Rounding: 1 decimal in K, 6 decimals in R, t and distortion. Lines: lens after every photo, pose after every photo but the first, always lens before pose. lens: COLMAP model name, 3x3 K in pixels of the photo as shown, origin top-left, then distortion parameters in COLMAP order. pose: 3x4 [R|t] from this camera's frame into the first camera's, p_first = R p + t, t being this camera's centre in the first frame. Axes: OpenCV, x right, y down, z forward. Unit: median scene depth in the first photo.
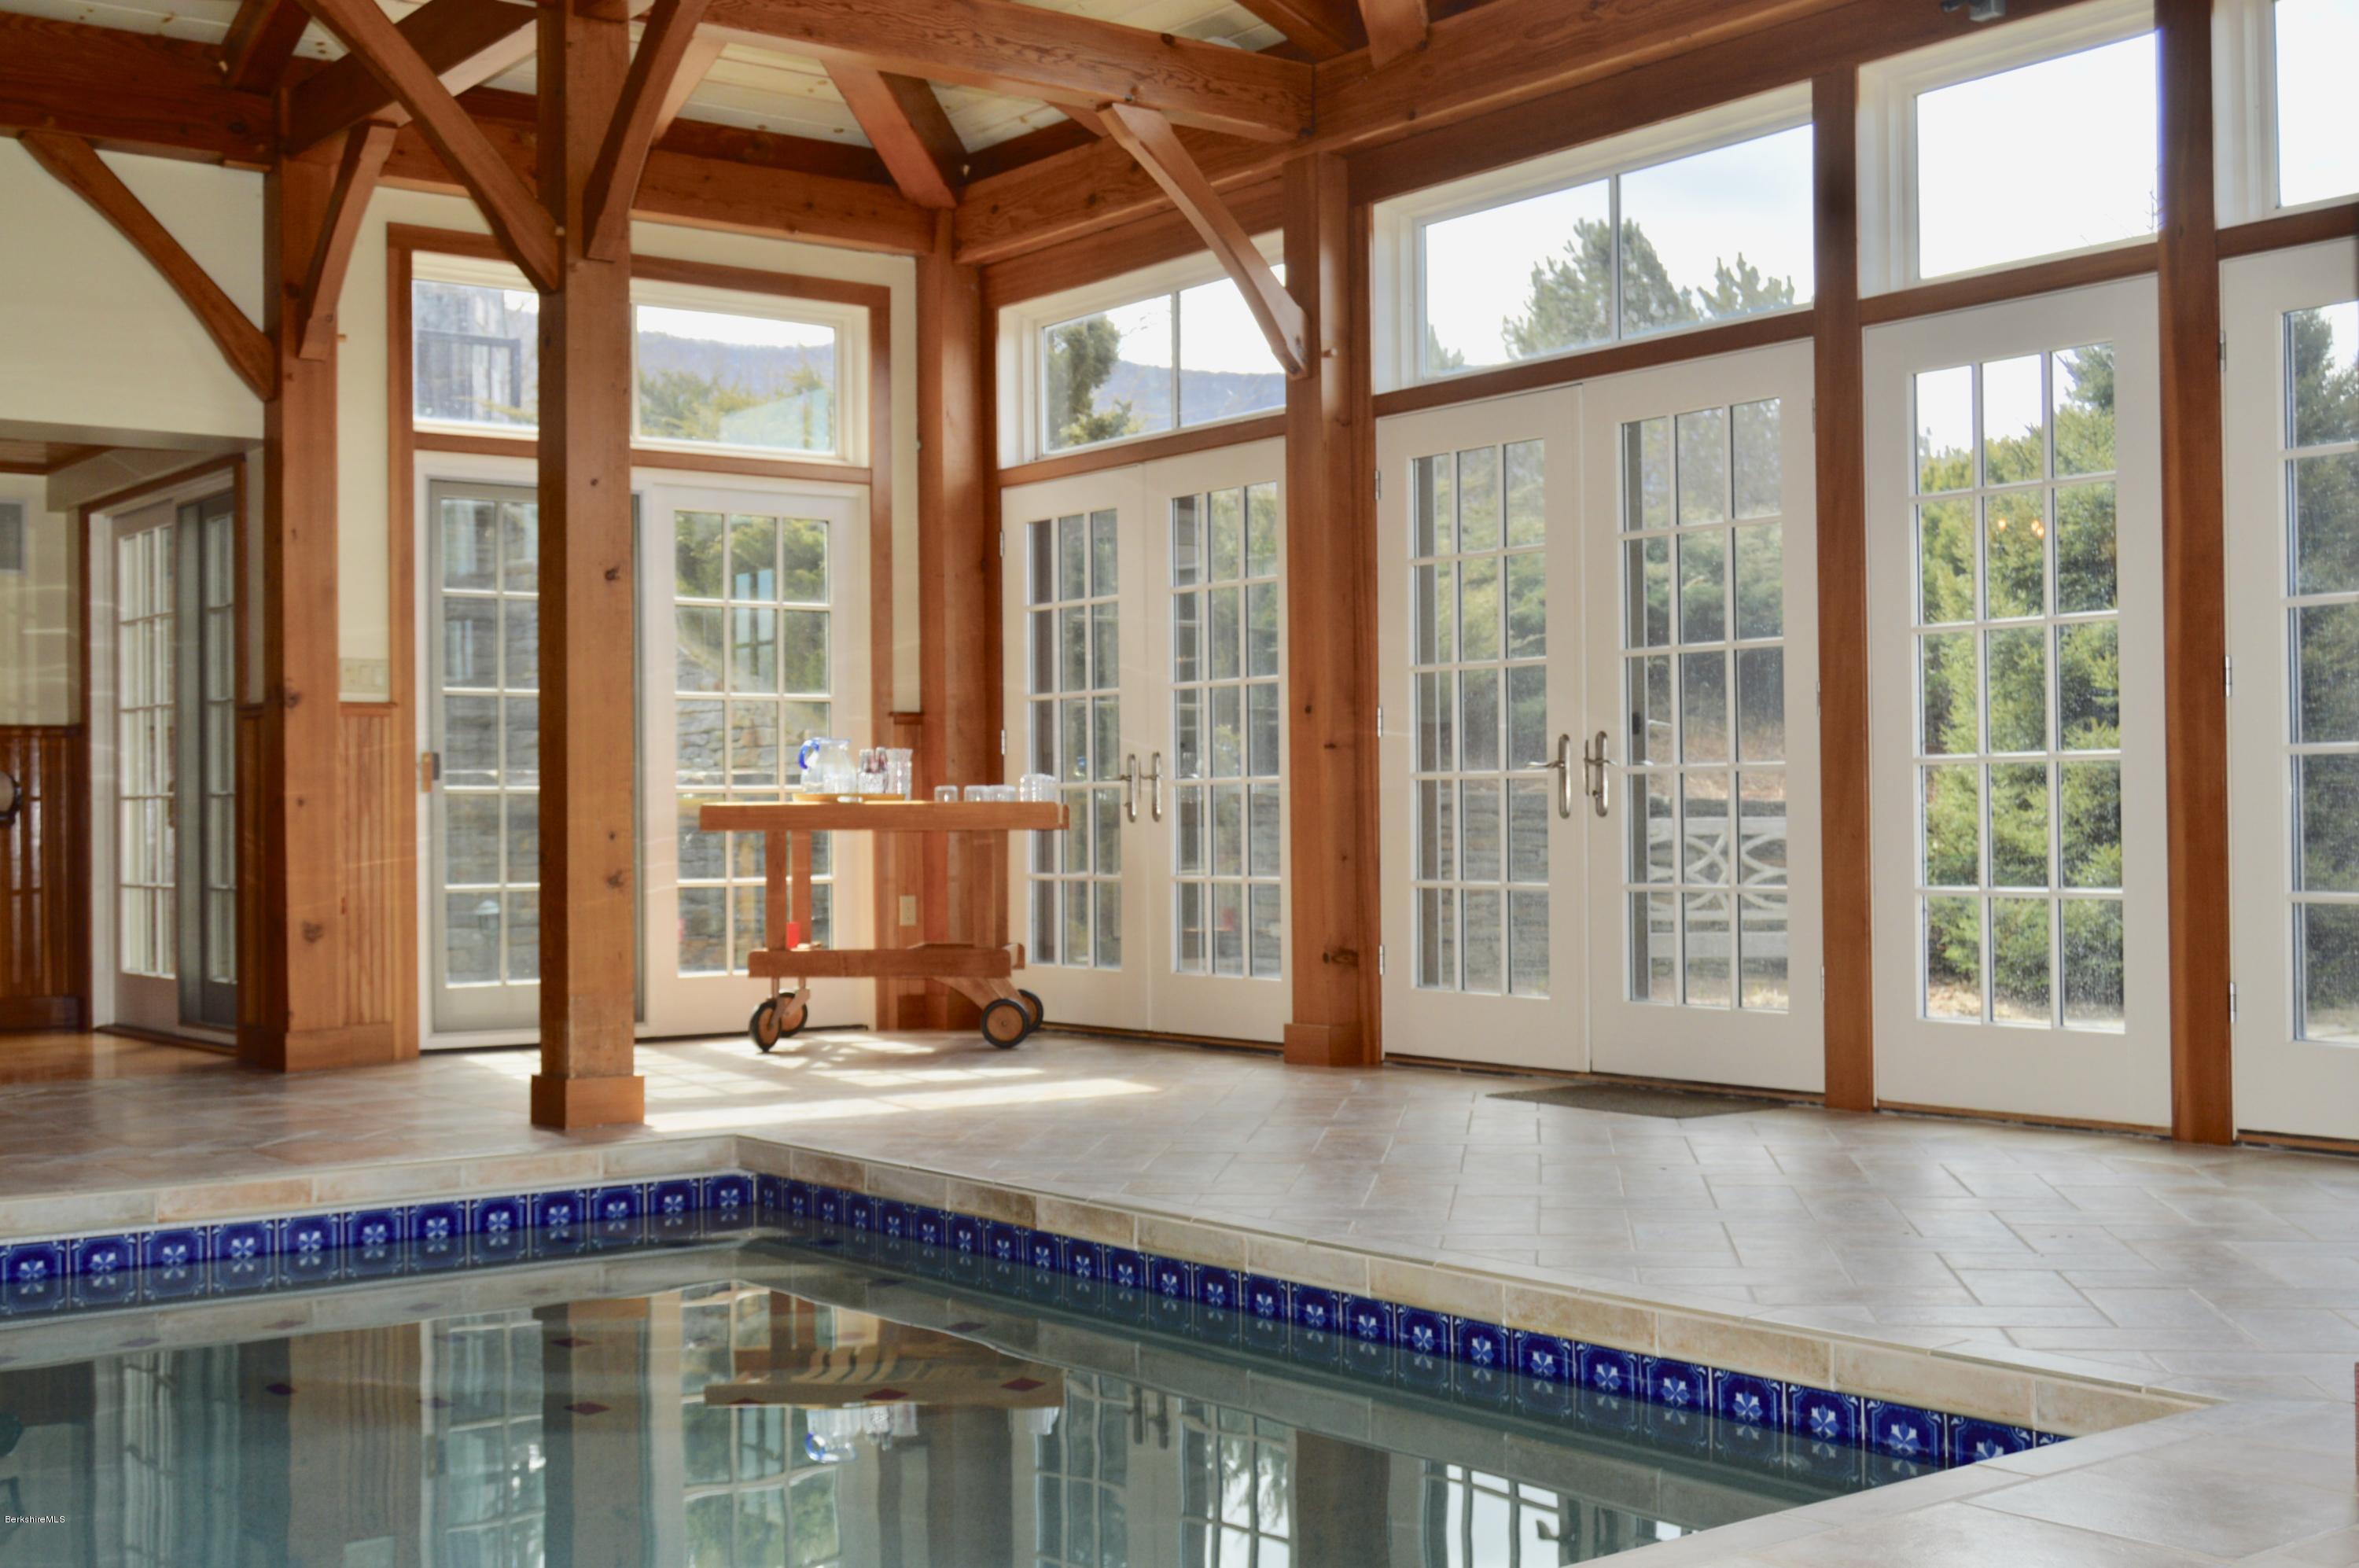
lens RADIAL K [[2602.6, 0, 1179.5], [0, 2602.6, 784.0], [0, 0, 1]] dist [0.002836, -0.004948]
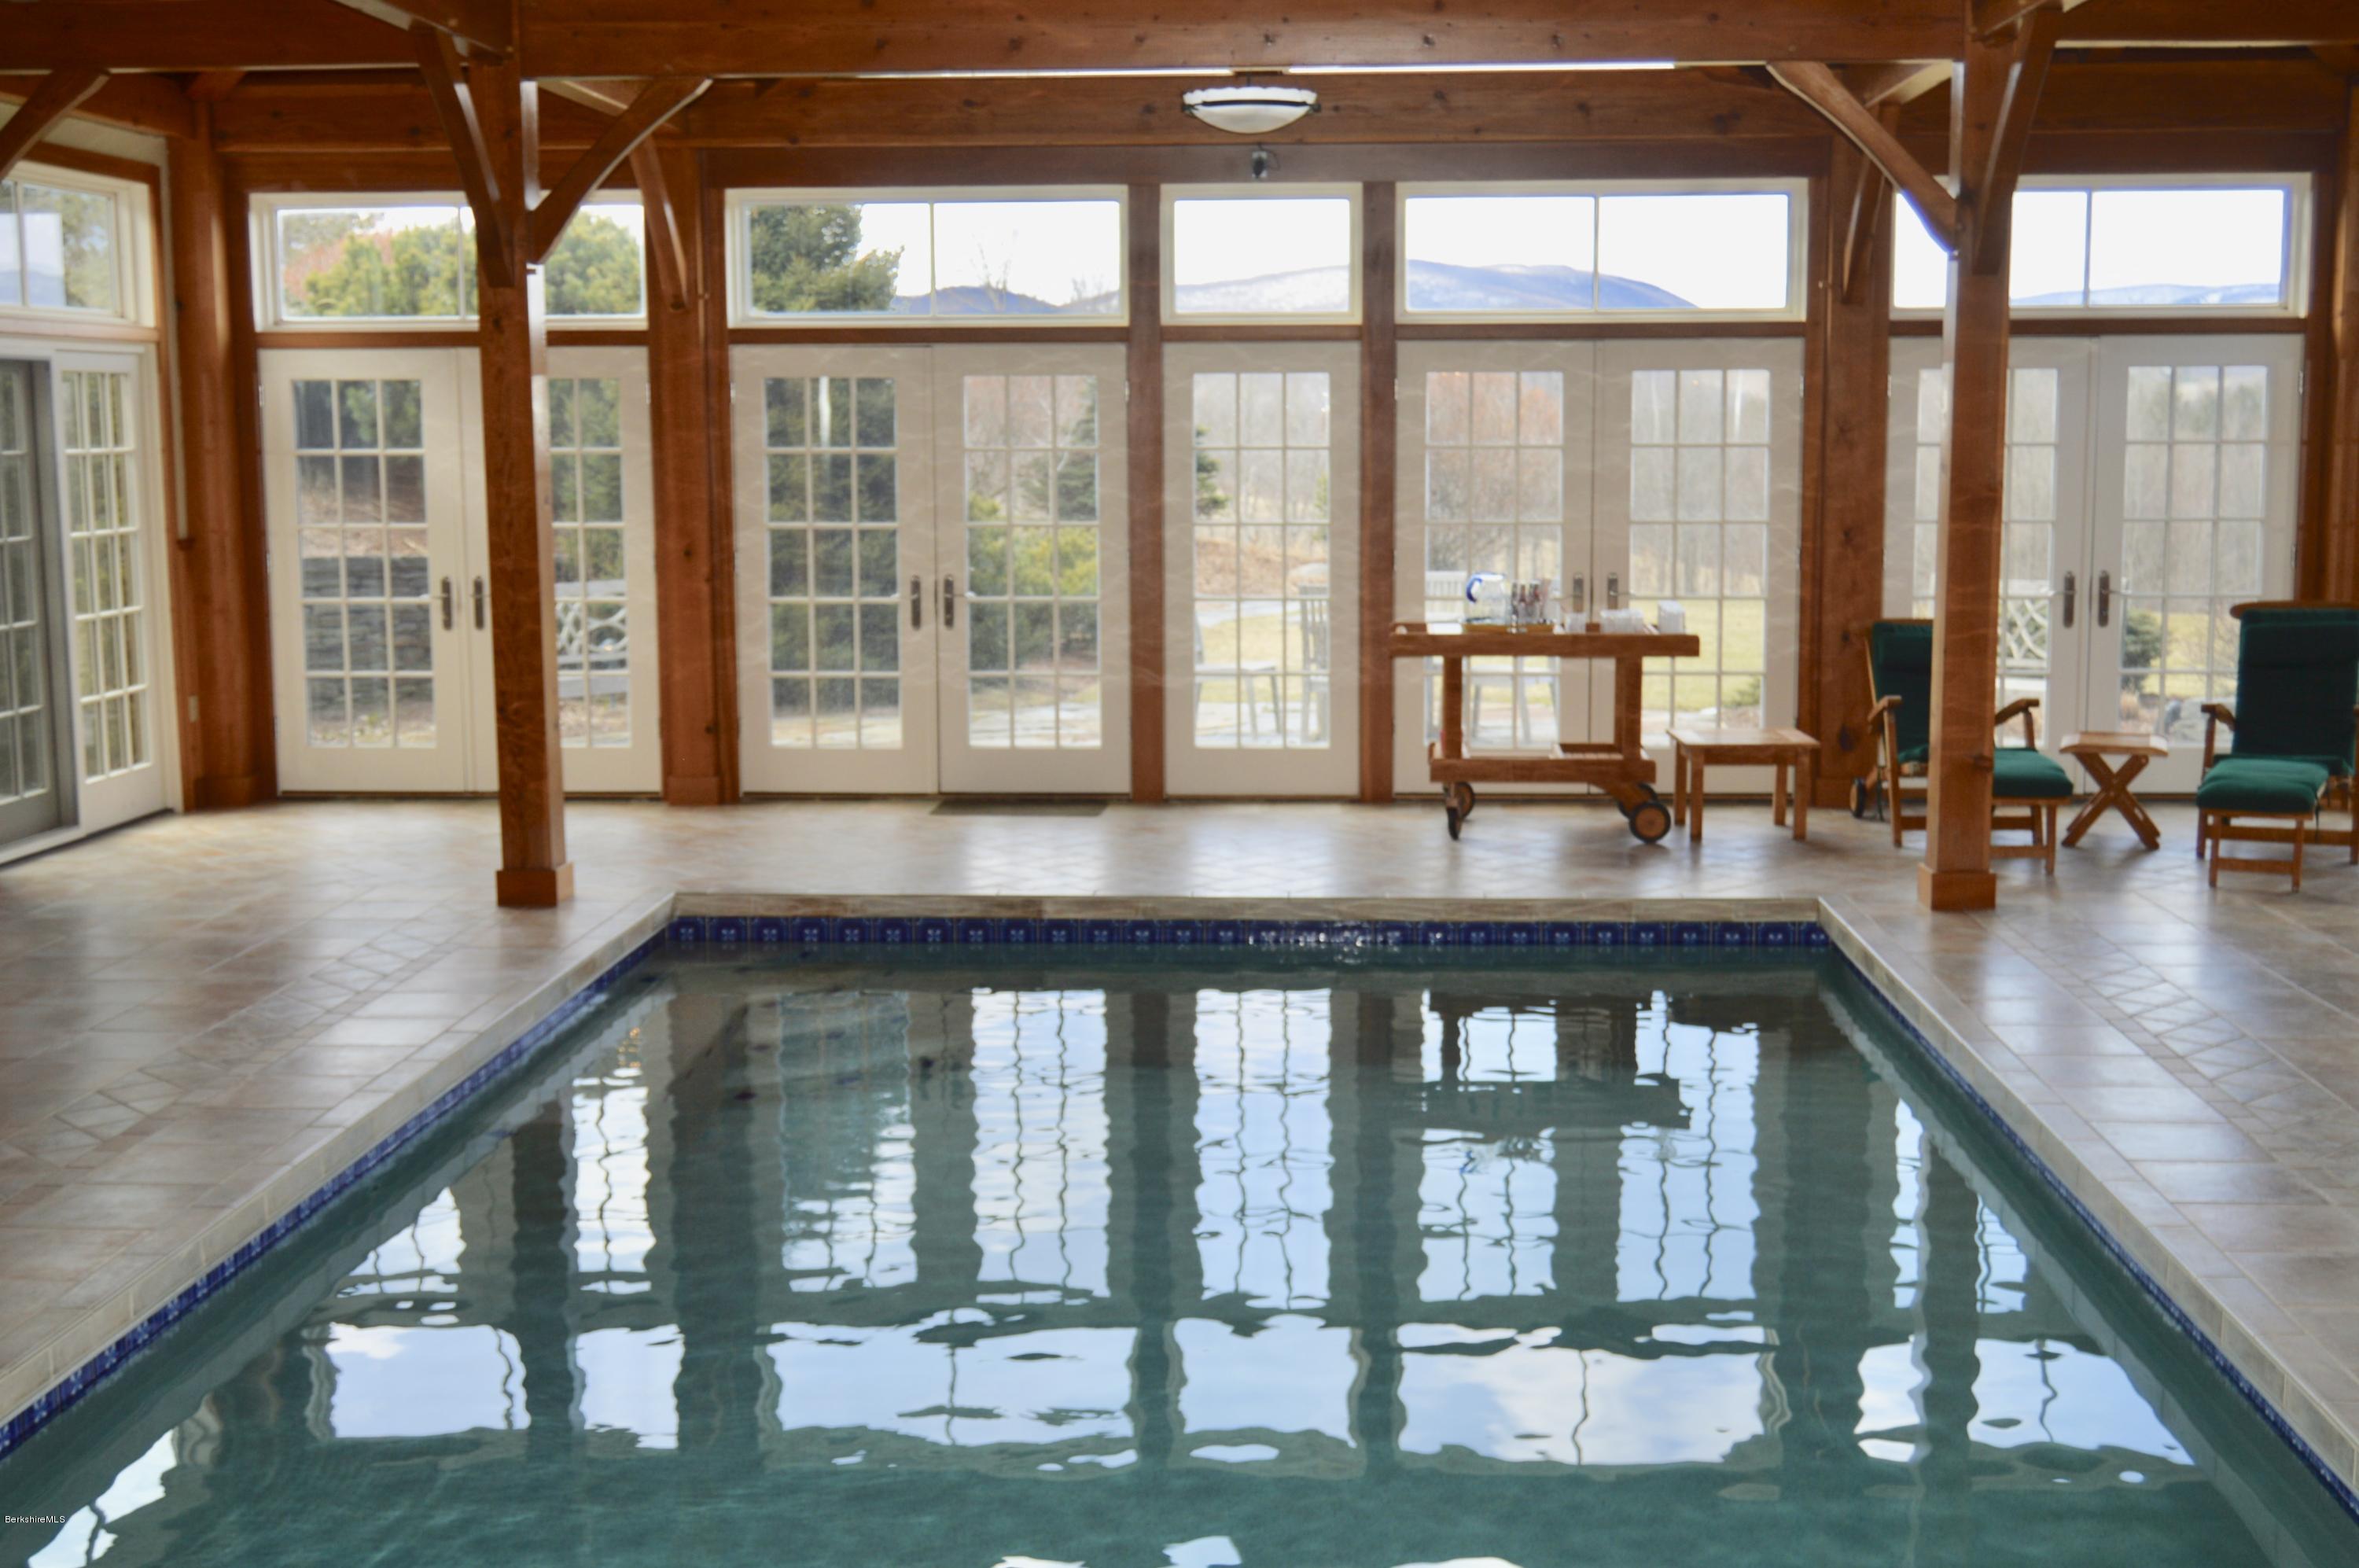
lens RADIAL K [[2602.6, 0, 1179.5], [0, 2602.6, 784.0], [0, 0, 1]] dist [0.002836, -0.004948]
pose [[0.670132, -0.098589, 0.735665, -0.942645], [-0.006961, 0.990261, 0.139050, -0.119258], [-0.742209, -0.098303, 0.662919, -0.148932]]
